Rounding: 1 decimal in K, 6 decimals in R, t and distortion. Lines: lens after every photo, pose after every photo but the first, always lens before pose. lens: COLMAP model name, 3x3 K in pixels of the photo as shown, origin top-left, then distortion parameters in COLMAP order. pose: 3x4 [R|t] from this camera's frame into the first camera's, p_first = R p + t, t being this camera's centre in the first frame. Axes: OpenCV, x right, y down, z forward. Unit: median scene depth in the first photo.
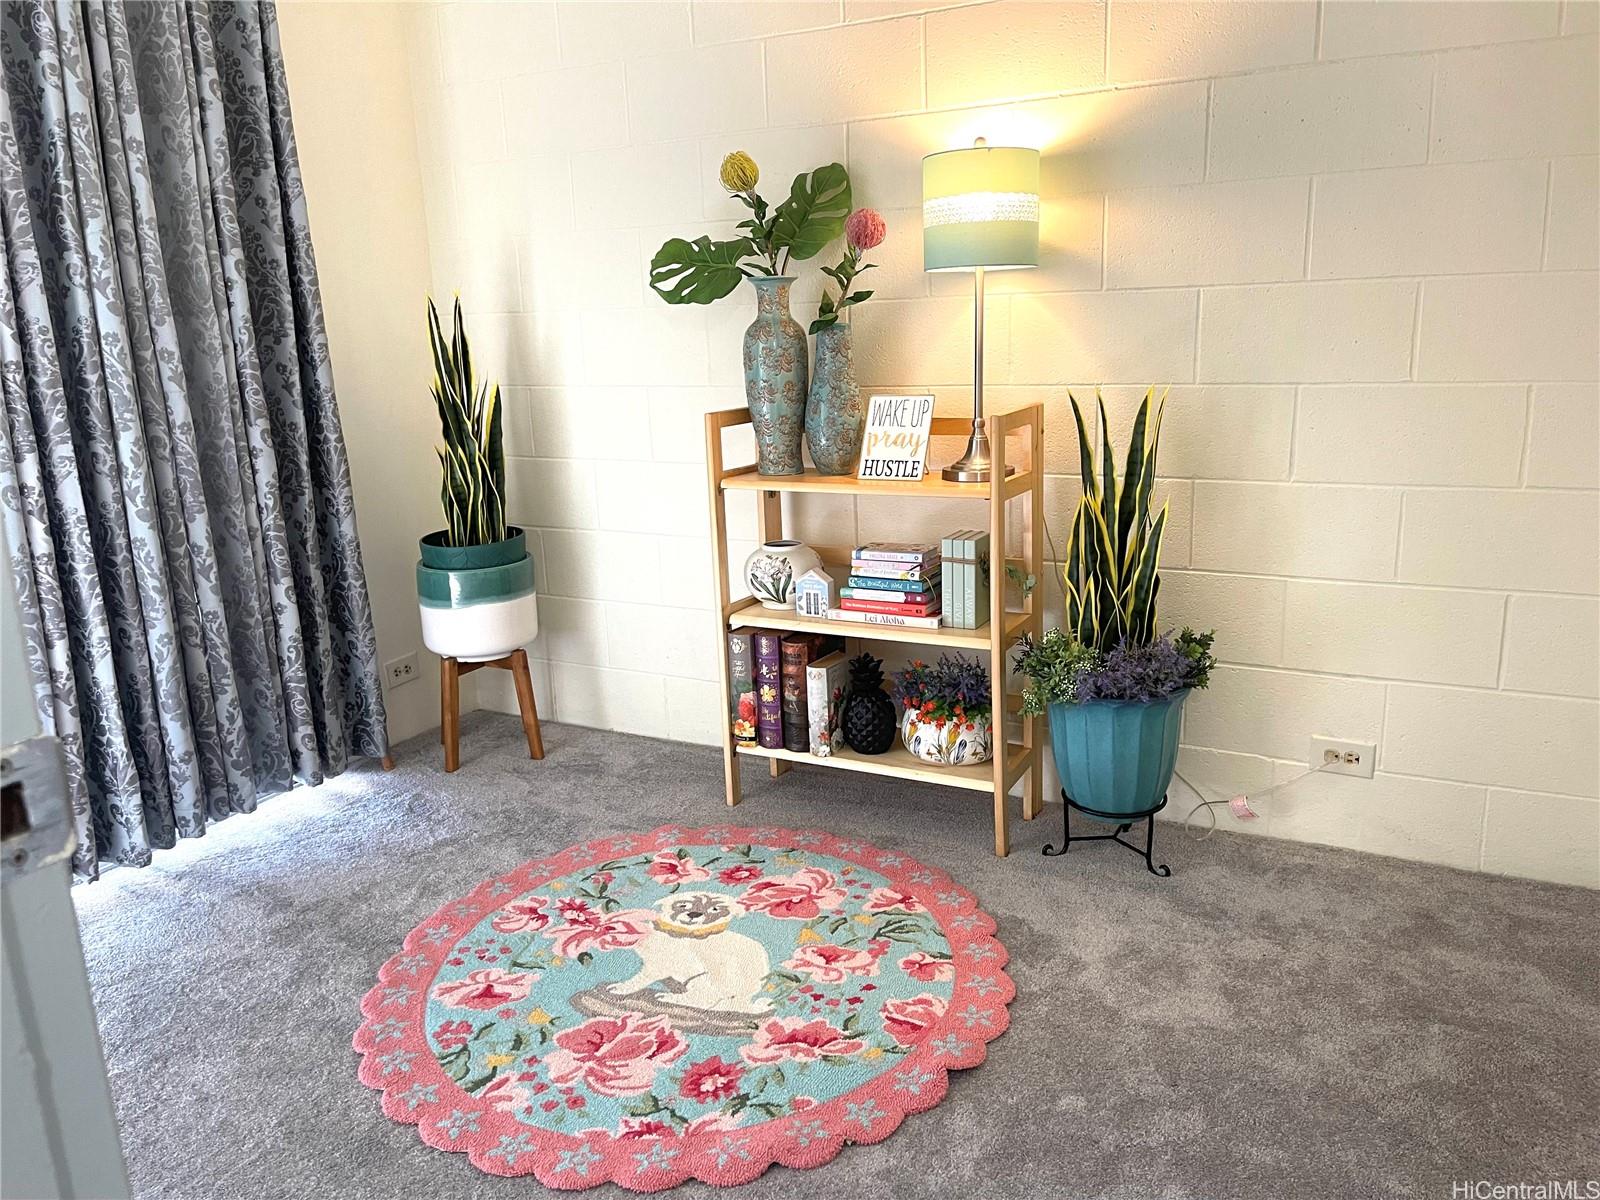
lens RADIAL K [[1212.4, 0, 814.2], [0, 1212.4, 597.2], [0, 0, 1]] dist [0.053635, -0.066796]
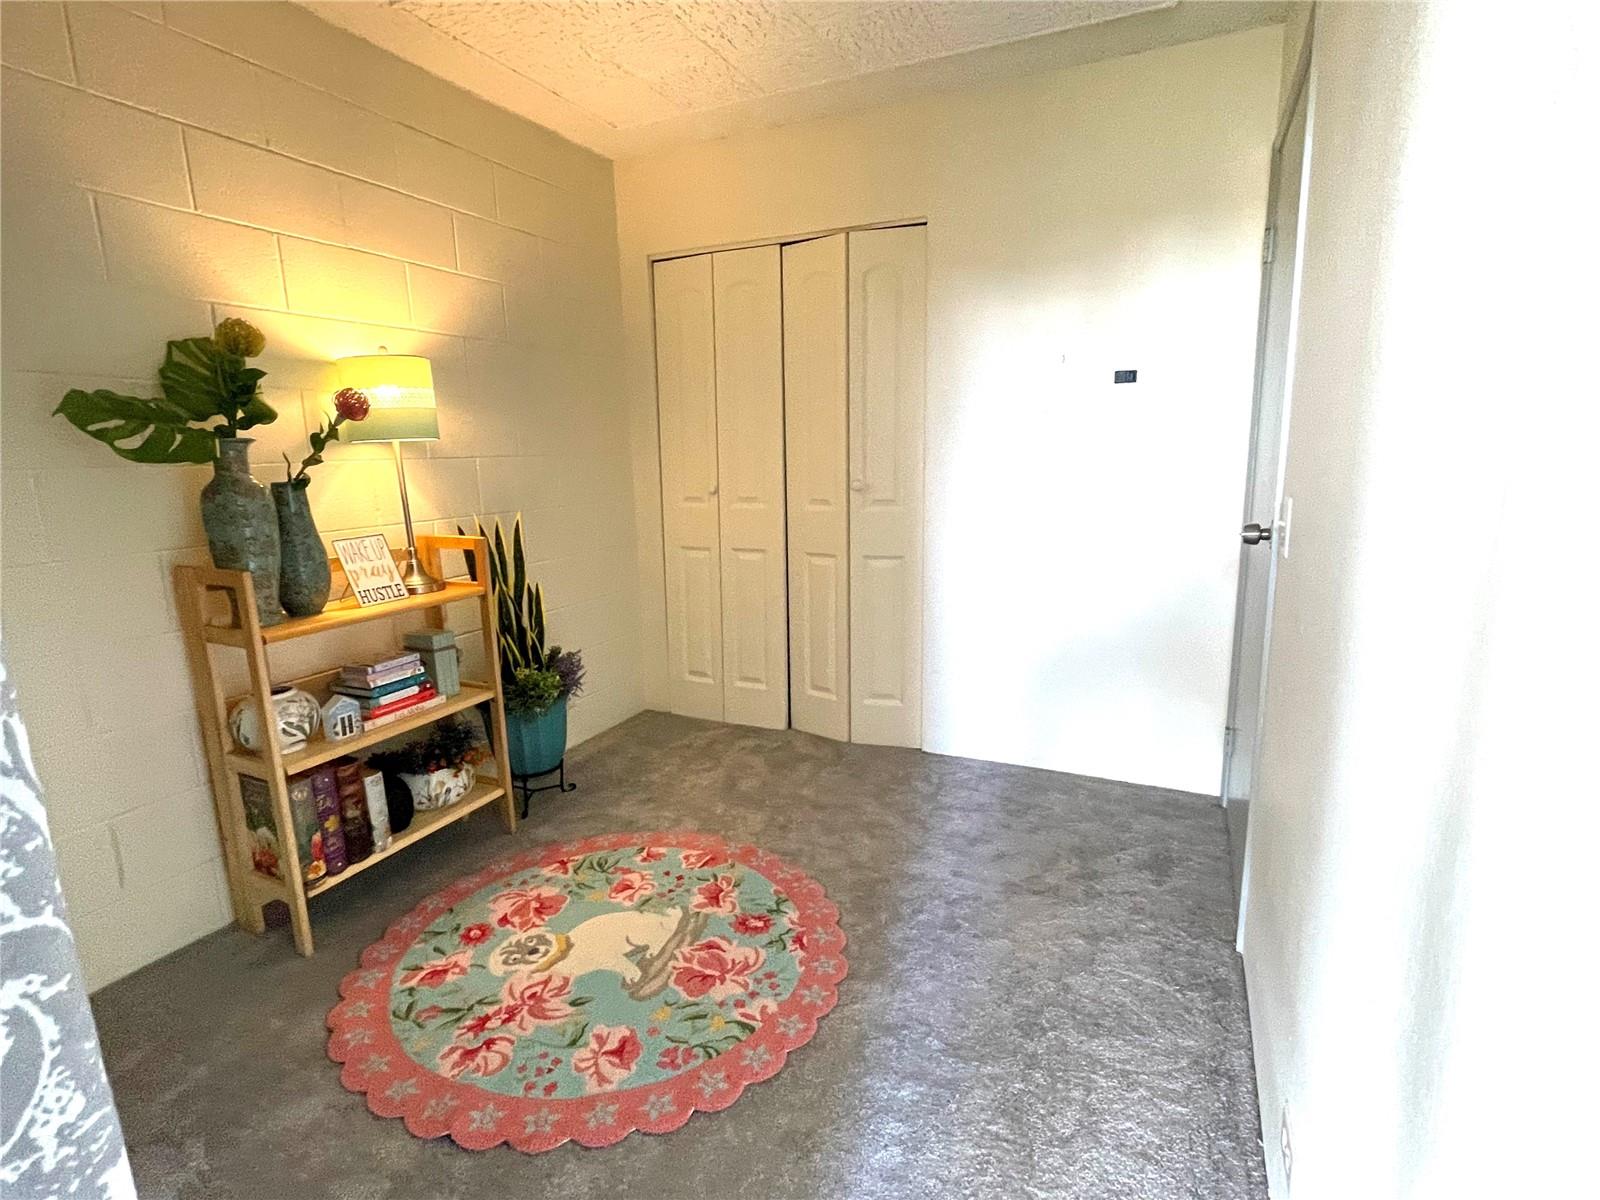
lens RADIAL K [[797.7, 0, 785.0], [0, 797.7, 611.9], [0, 0, 1]] dist [-0.004314, 0.001880]
pose [[-0.027985, -0.173090, 0.984508, -0.766130], [0.262280, 0.949116, 0.174323, -0.124118], [-0.964586, 0.263095, 0.018837, 0.601514]]
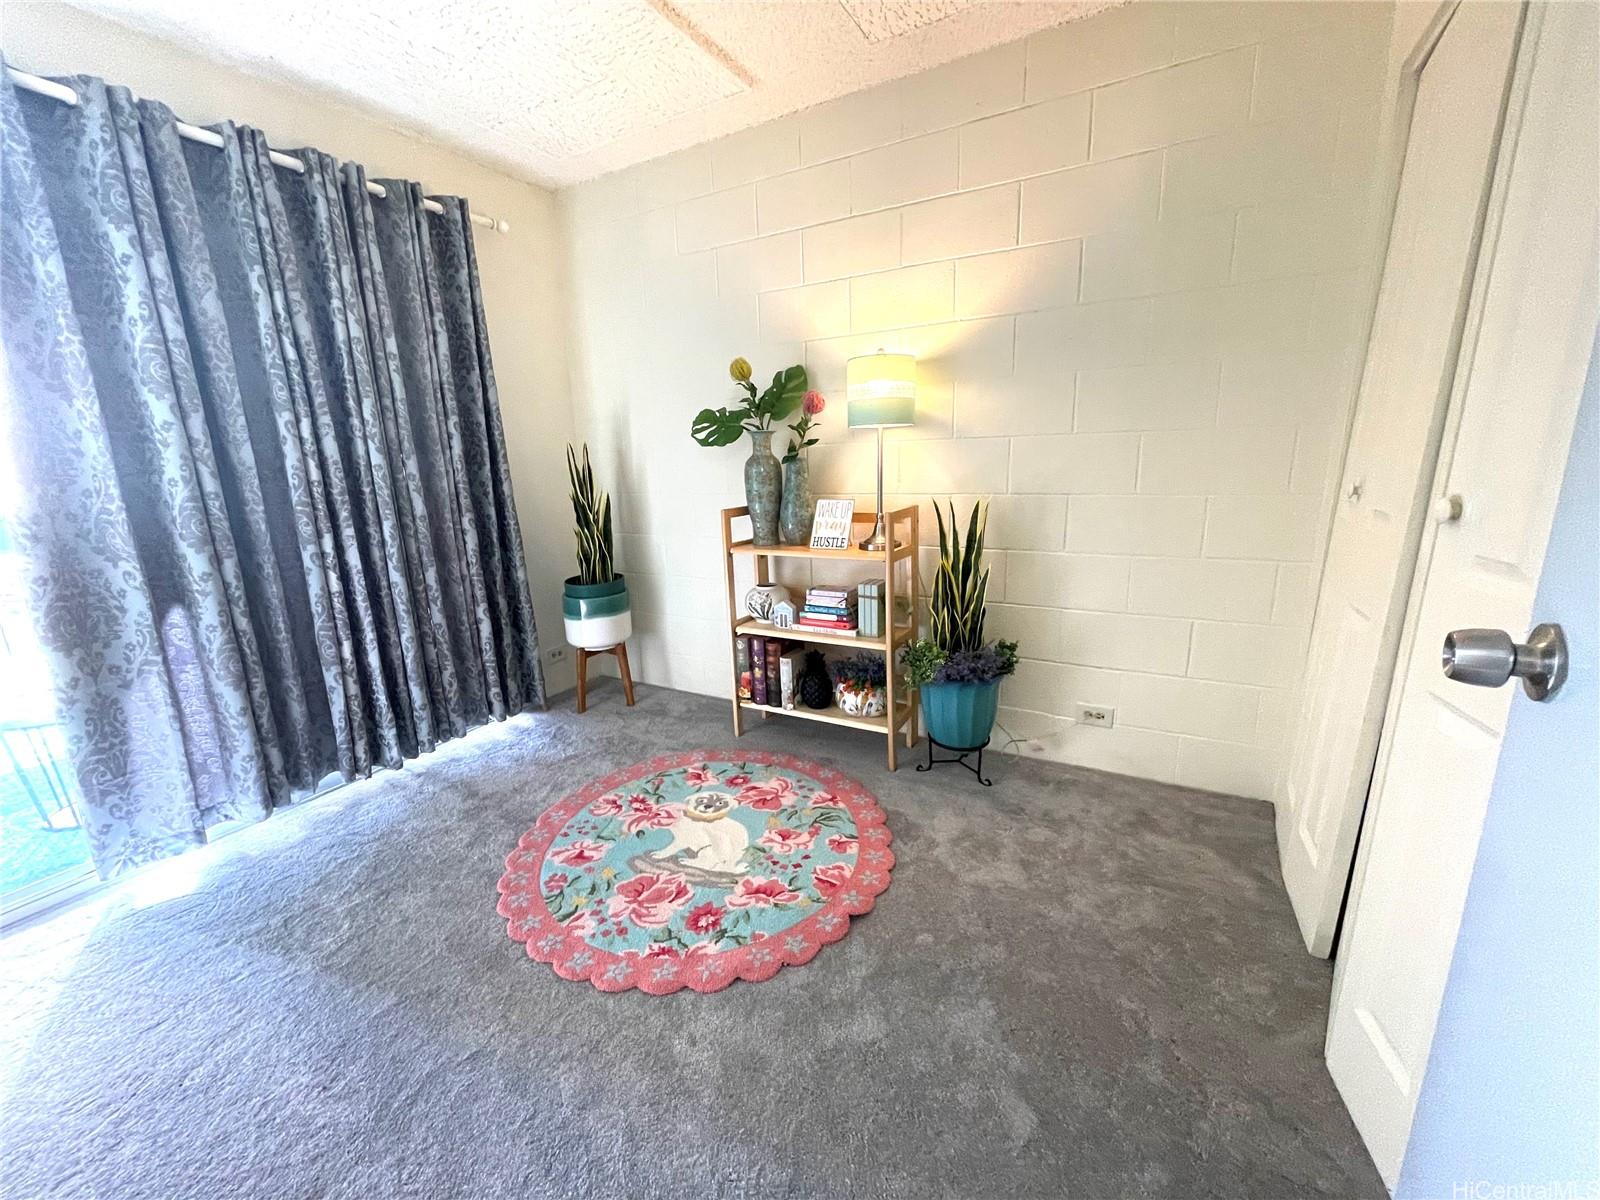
lens RADIAL K [[646.5, 0, 797.6], [0, 646.5, 596.9], [0, 0, 1]] dist [-0.004565, 0.001734]
pose [[0.999724, 0.006275, -0.022630, 0.040930], [-0.006491, 0.999934, -0.009485, -0.021063], [0.022569, 0.009630, 0.999699, 0.094816]]
